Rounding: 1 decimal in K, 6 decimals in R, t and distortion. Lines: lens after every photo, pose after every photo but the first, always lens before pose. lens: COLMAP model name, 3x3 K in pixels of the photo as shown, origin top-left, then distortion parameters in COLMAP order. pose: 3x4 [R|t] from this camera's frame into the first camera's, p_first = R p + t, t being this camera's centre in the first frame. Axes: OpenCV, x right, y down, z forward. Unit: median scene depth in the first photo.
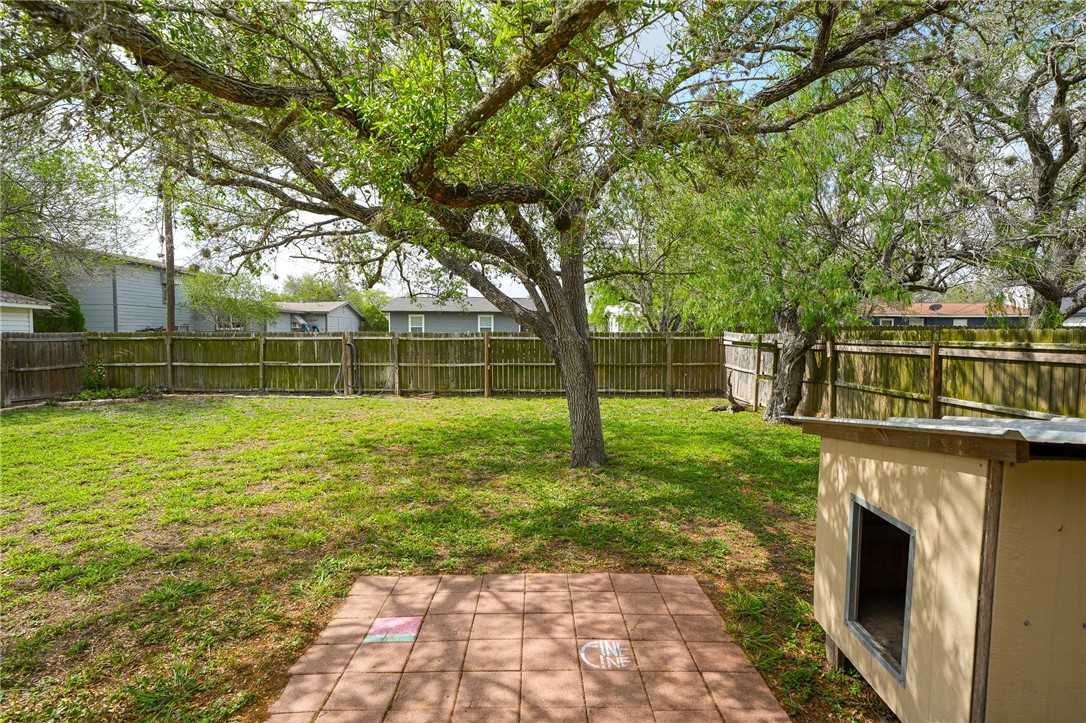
lens RADIAL K [[561.0, 0, 519.6], [0, 561.0, 361.0], [0, 0, 1]] dist [0.001213, 0.000934]
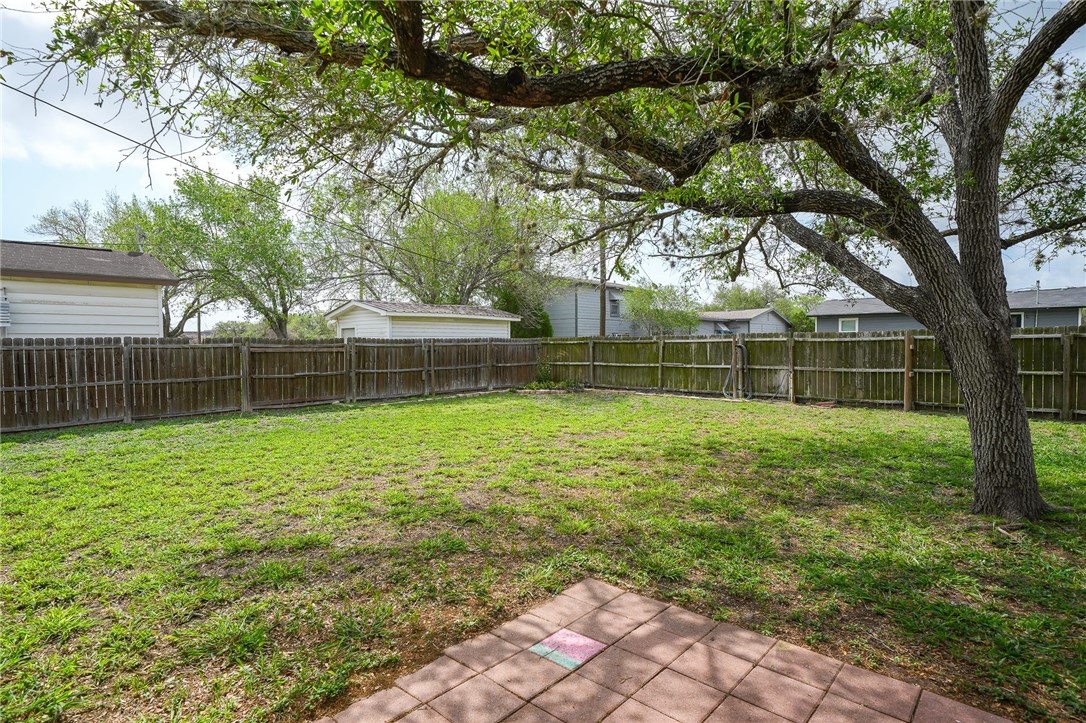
lens RADIAL K [[539.2, 0, 541.6], [0, 539.2, 363.0], [0, 0, 1]] dist [-0.001577, 0.000554]
pose [[0.748258, 0.016947, -0.663191, 0.150148], [-0.024828, 0.999689, -0.002466, 0.026600], [0.662943, 0.018311, 0.748446, 0.188864]]
